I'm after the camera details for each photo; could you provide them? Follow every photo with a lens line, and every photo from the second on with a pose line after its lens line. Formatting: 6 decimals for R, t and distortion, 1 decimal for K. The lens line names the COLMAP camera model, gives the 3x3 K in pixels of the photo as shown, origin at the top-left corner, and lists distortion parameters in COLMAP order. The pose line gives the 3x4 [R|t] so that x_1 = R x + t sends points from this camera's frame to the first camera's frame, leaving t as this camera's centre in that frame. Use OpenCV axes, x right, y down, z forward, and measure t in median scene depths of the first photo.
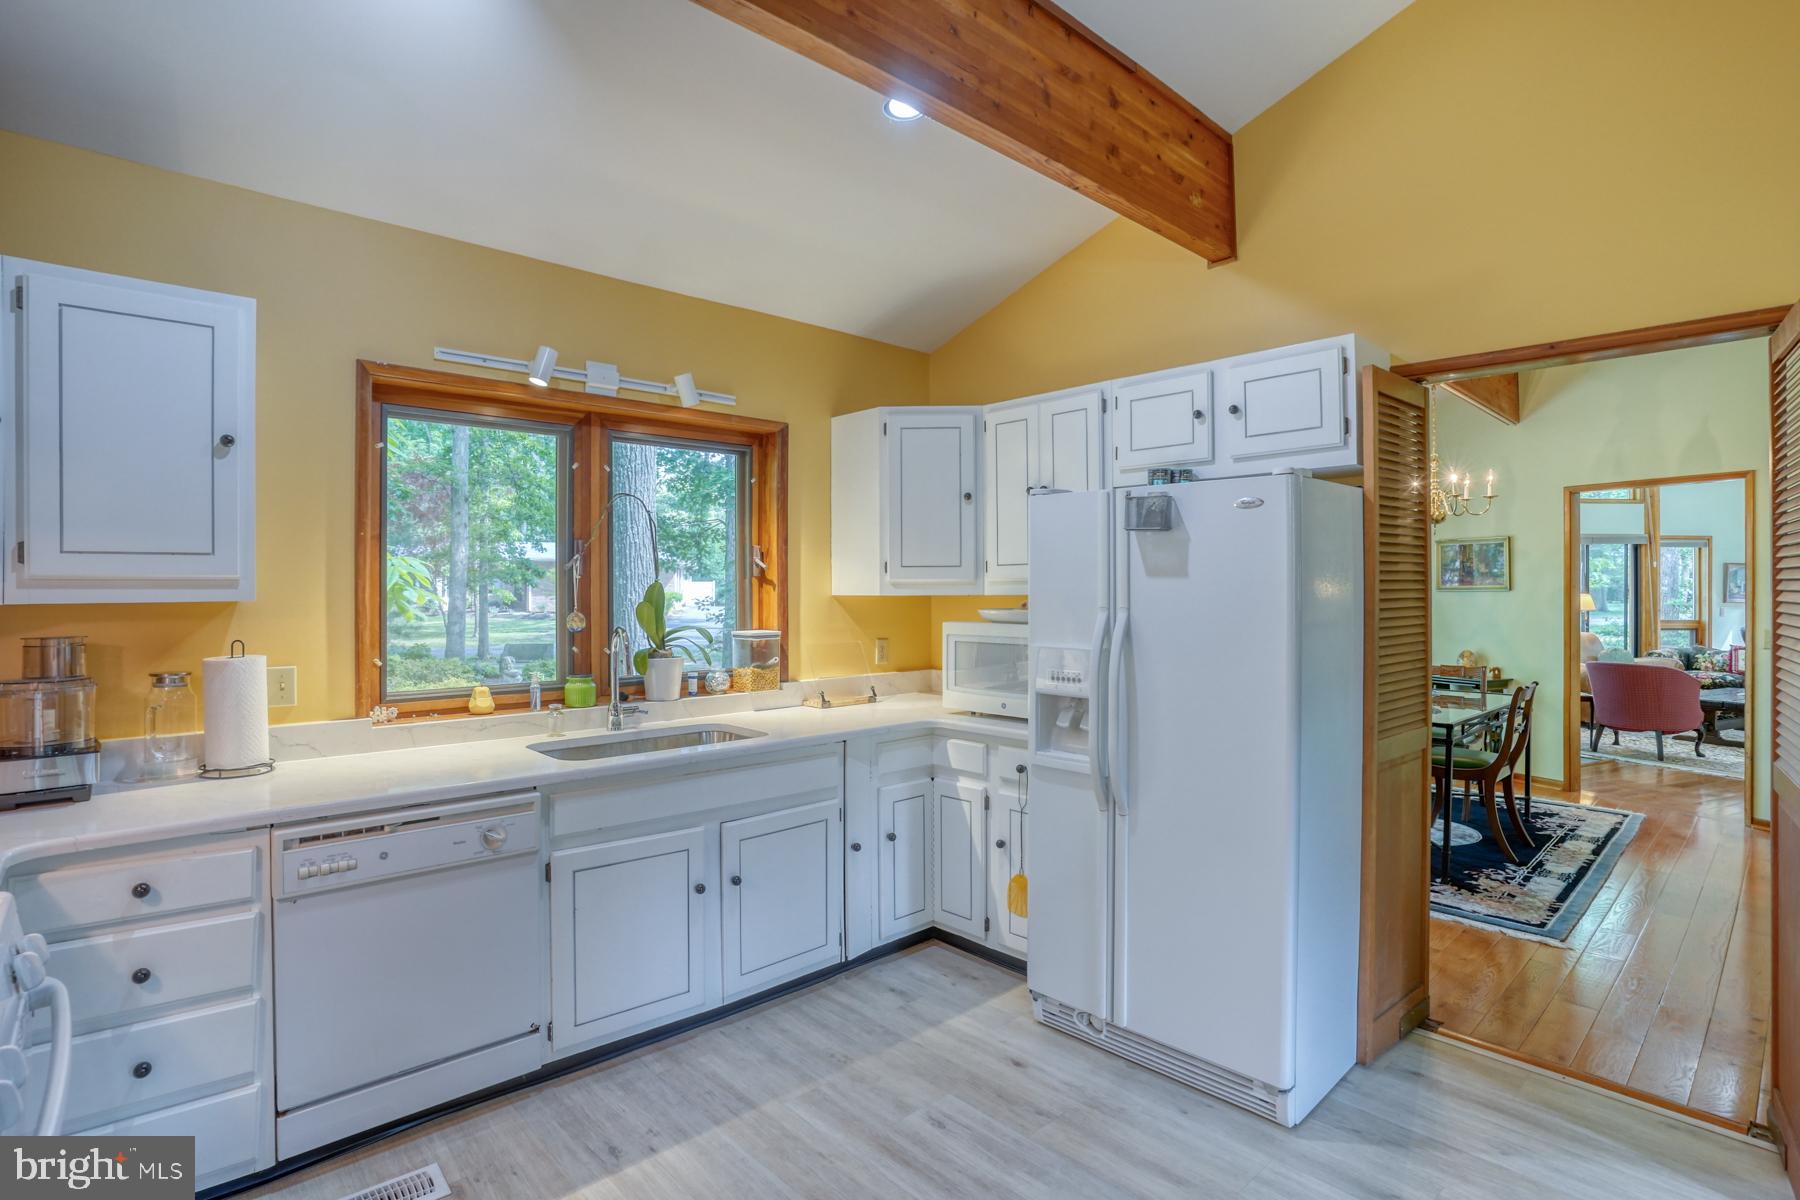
lens RADIAL K [[897.7, 0, 903.2], [0, 897.7, 583.3], [0, 0, 1]] dist [-0.078472, 0.035055]
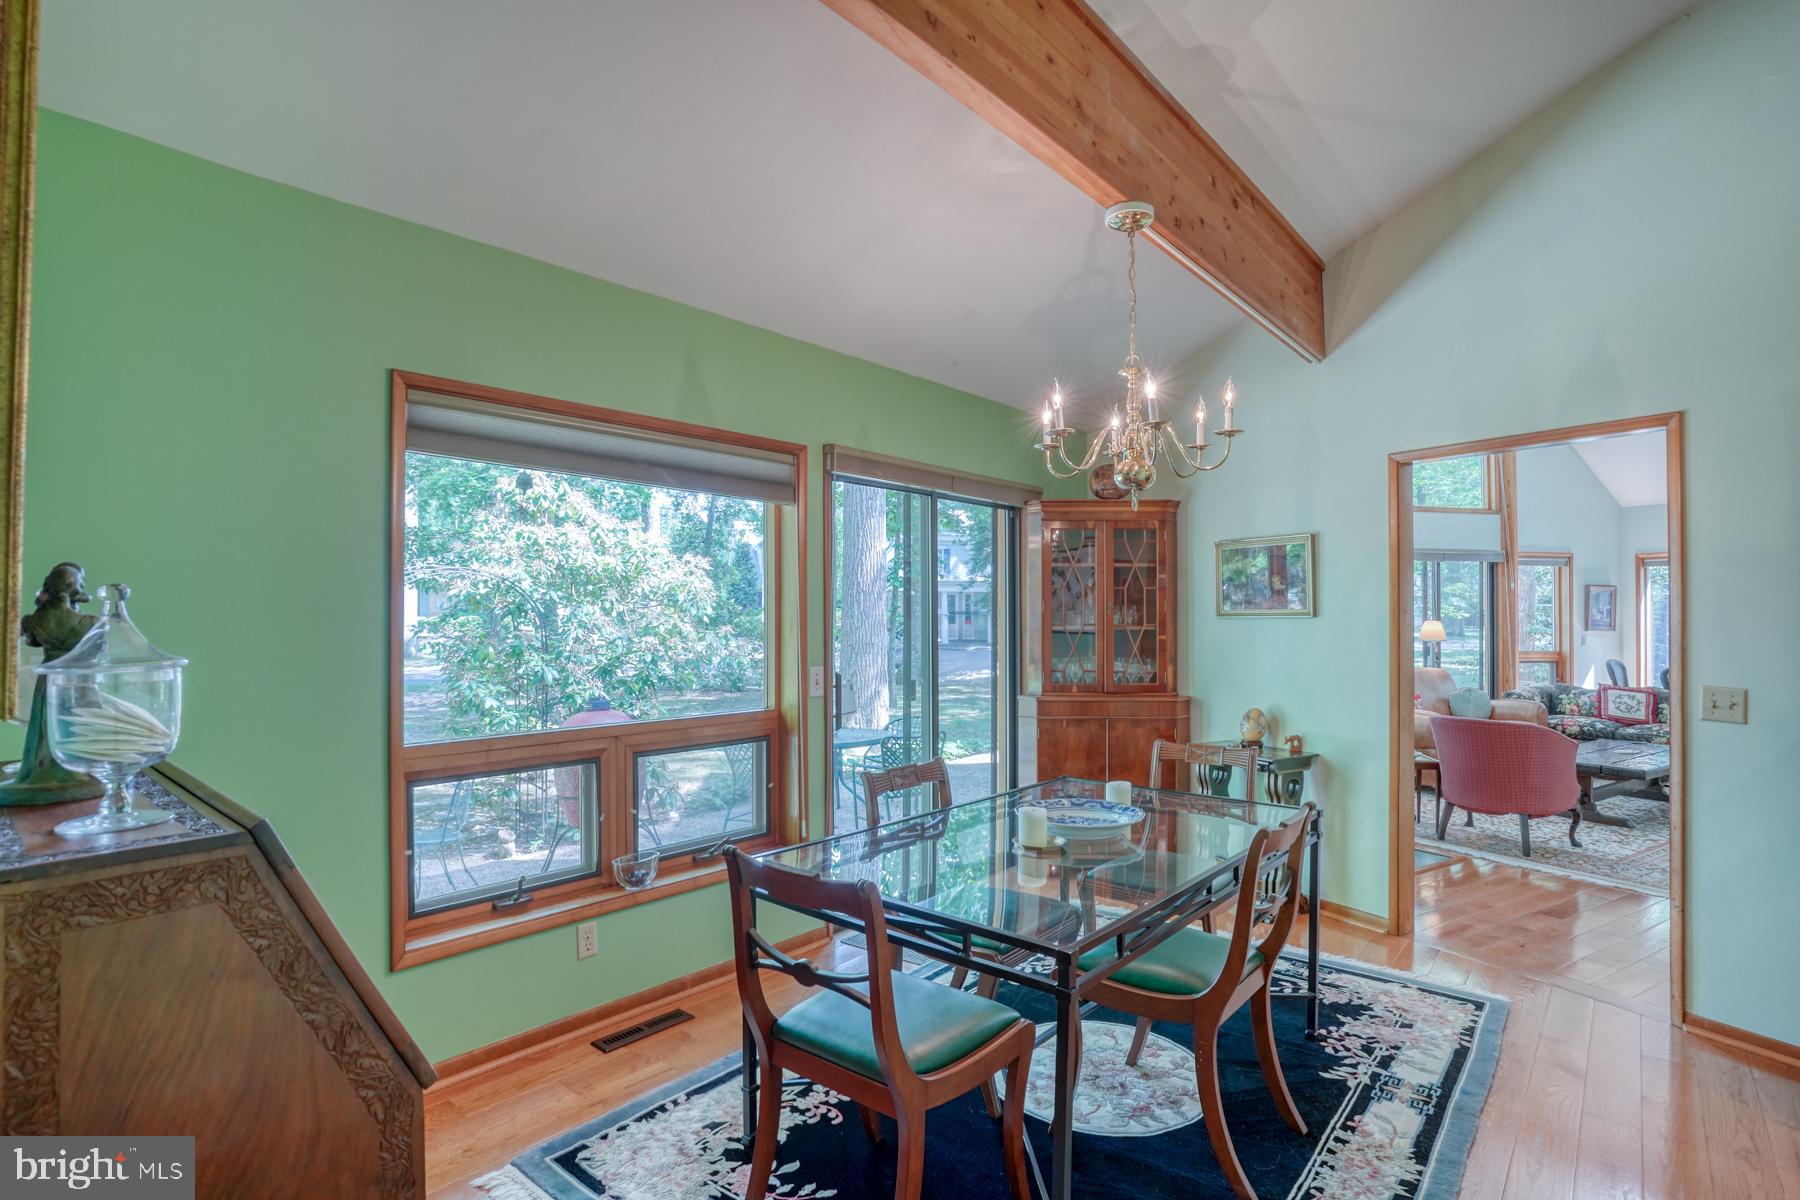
lens RADIAL K [[874.8, 0, 905.3], [0, 874.8, 597.4], [0, 0, 1]] dist [-0.080808, 0.036346]
pose [[0.994940, 0.002883, 0.100430, 0.274841], [-0.001576, 0.999913, -0.013093, 0.001790], [-0.100459, 0.012868, 0.994858, 0.328042]]
